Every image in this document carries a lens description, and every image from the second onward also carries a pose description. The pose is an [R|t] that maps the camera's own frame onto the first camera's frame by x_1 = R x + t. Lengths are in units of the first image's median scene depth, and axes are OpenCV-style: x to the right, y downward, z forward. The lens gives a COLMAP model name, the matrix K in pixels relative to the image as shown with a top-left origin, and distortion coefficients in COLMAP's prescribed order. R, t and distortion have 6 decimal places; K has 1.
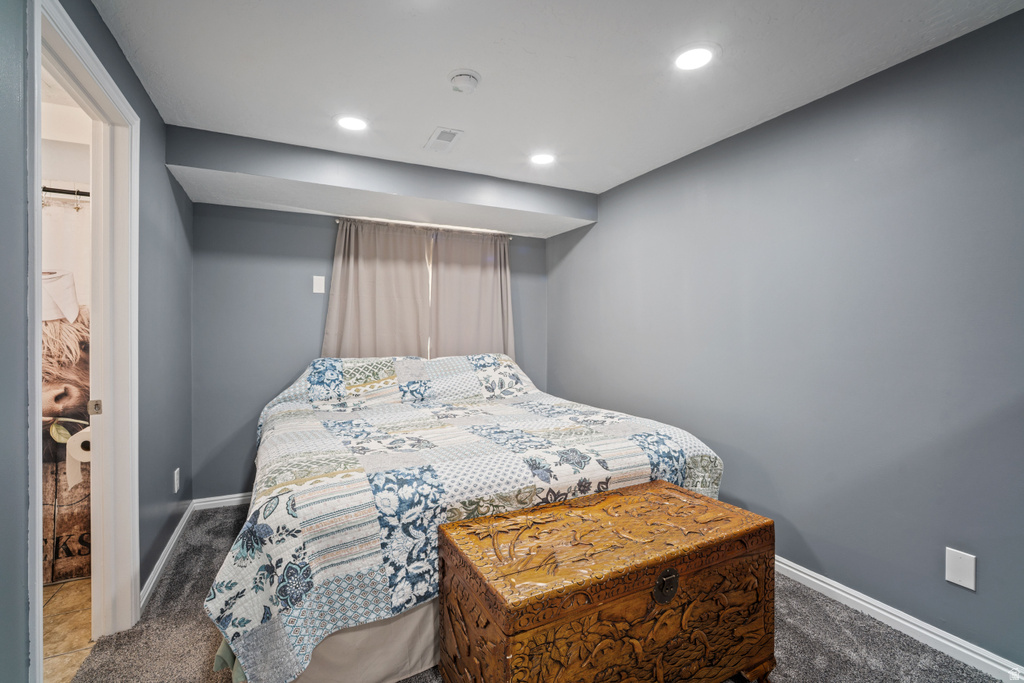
lens RADIAL K [[455.6, 0, 508.8], [0, 455.6, 334.9], [0, 0, 1]] dist [-0.023201, 0.007671]
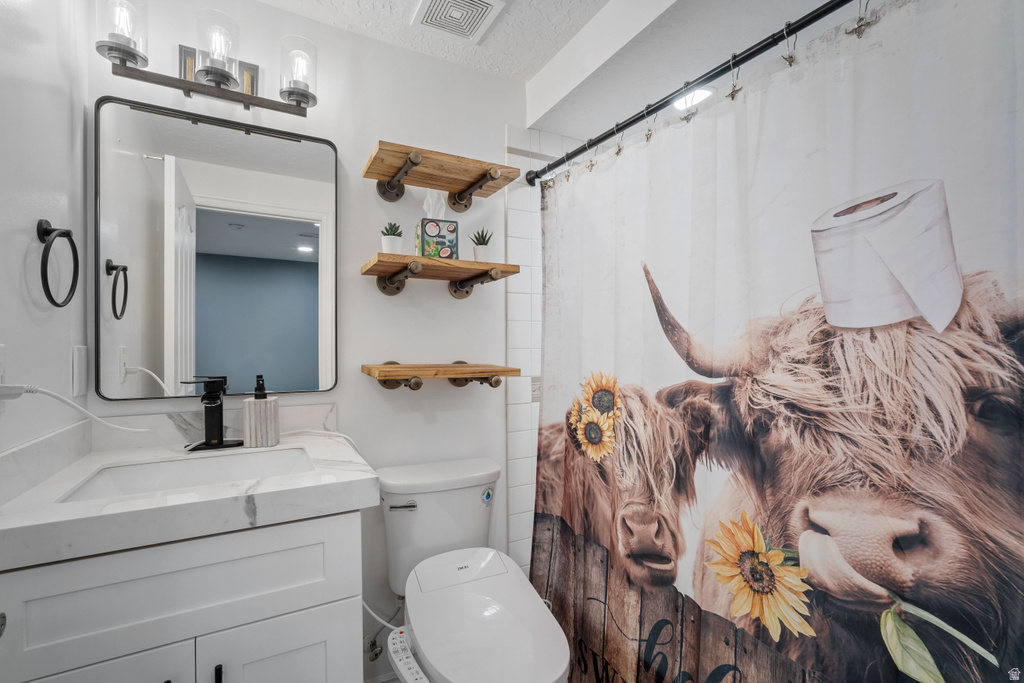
lens RADIAL K [[455.6, 0, 507.6], [0, 455.6, 343.8], [0, 0, 1]] dist [-0.023201, 0.007671]
pose [[0.048954, -0.007232, -0.998775, -0.662382], [-0.002916, 0.999968, -0.007384, -0.013626], [0.998797, 0.003274, 0.048931, 0.668241]]
